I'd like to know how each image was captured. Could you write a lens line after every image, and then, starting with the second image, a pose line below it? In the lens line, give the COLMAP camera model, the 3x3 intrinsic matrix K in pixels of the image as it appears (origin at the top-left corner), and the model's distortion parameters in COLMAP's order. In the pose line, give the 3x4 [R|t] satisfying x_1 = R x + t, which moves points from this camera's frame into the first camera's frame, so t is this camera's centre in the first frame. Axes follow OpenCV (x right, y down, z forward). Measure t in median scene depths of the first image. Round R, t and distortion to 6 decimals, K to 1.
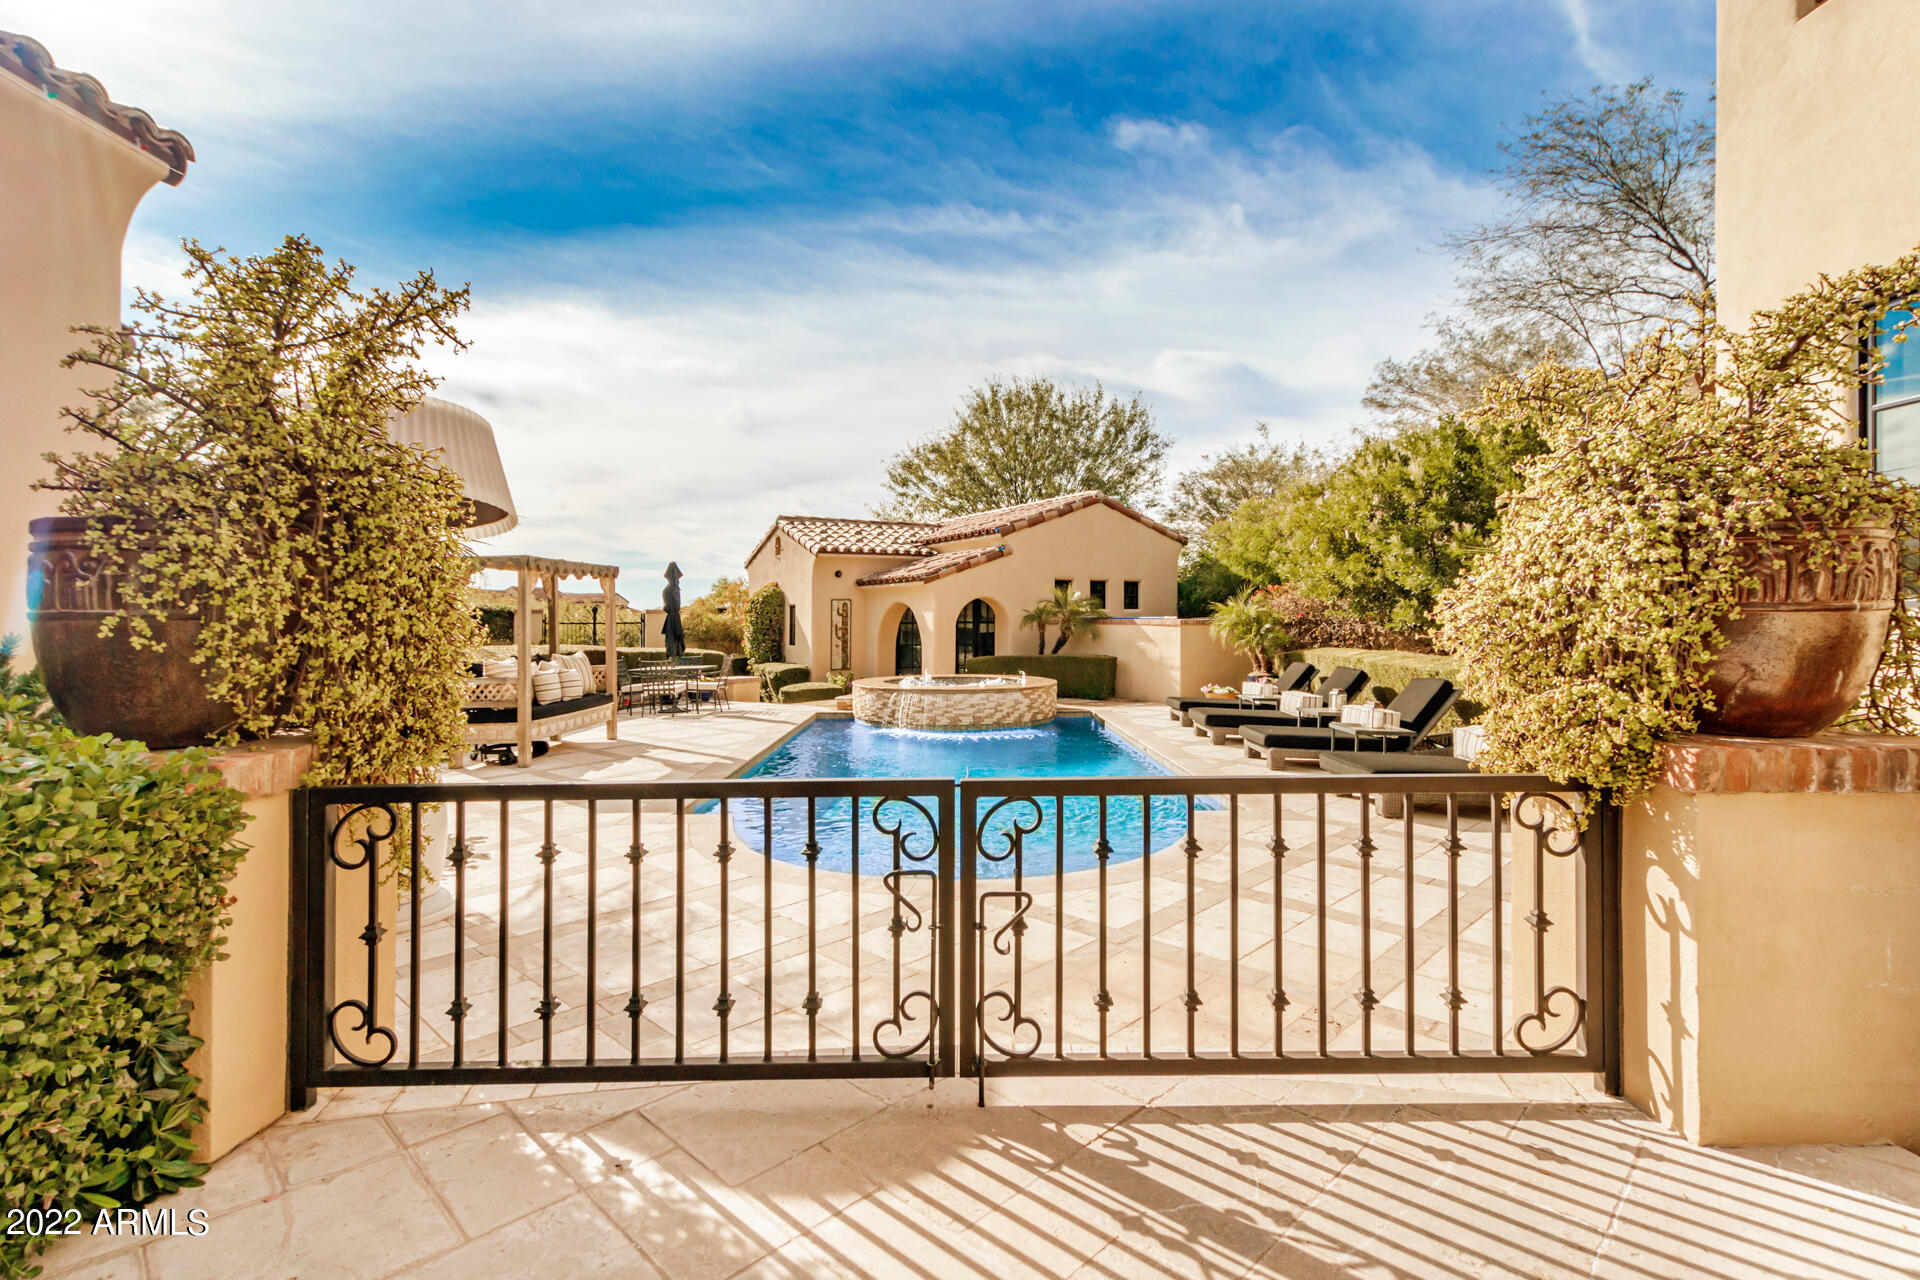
lens RADIAL K [[941.4, 0, 944.7], [0, 941.4, 632.8], [0, 0, 1]] dist [-0.002173, -0.000527]
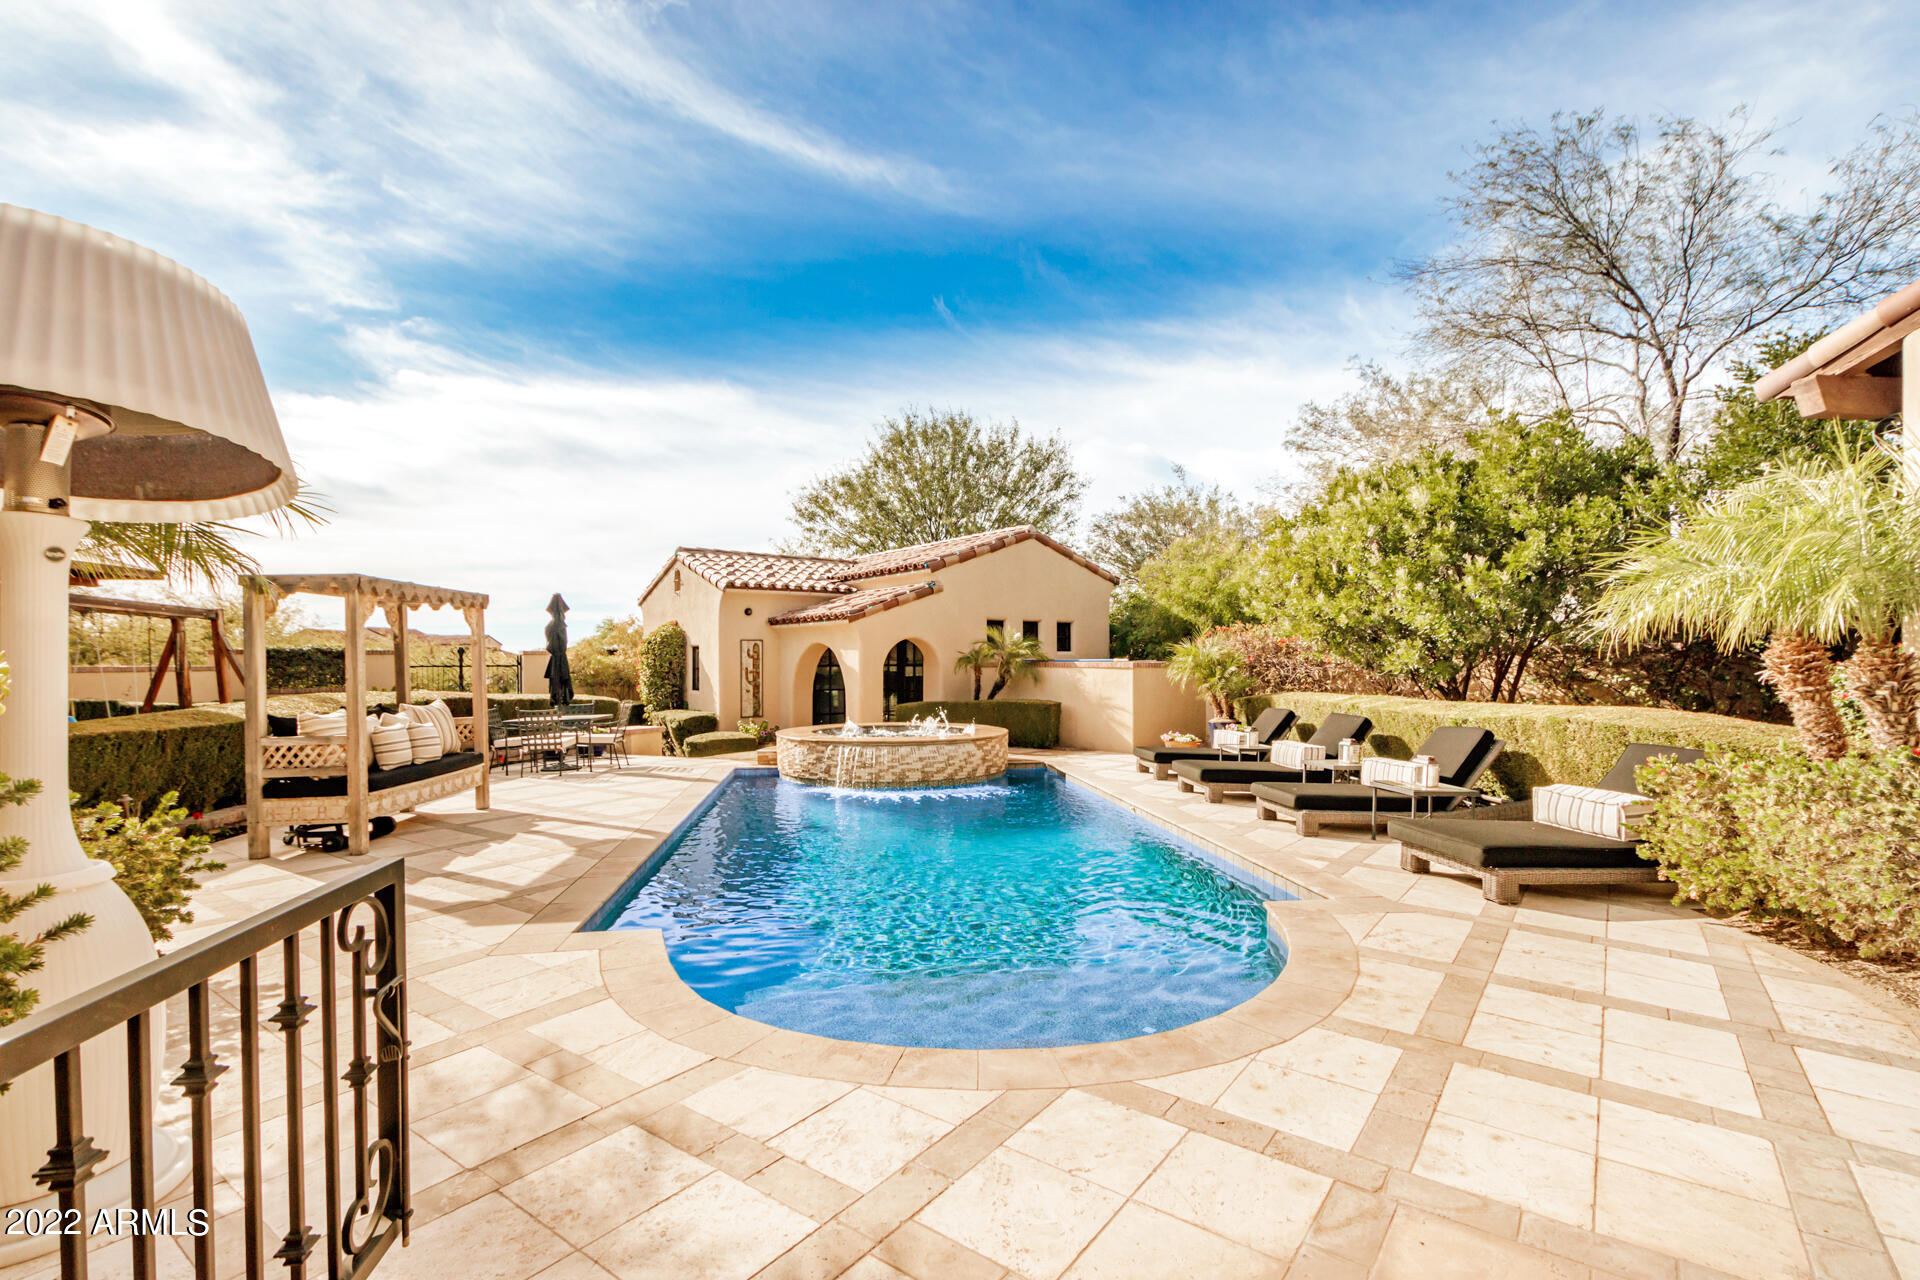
lens RADIAL K [[881.8, 0, 956.4], [0, 881.8, 702.6], [0, 0, 1]] dist [0.005520, -0.000993]
pose [[0.988427, -0.005342, 0.151602, -0.047563], [0.000825, 0.999554, 0.029842, -0.000183], [-0.151694, -0.029372, 0.987991, 0.137897]]
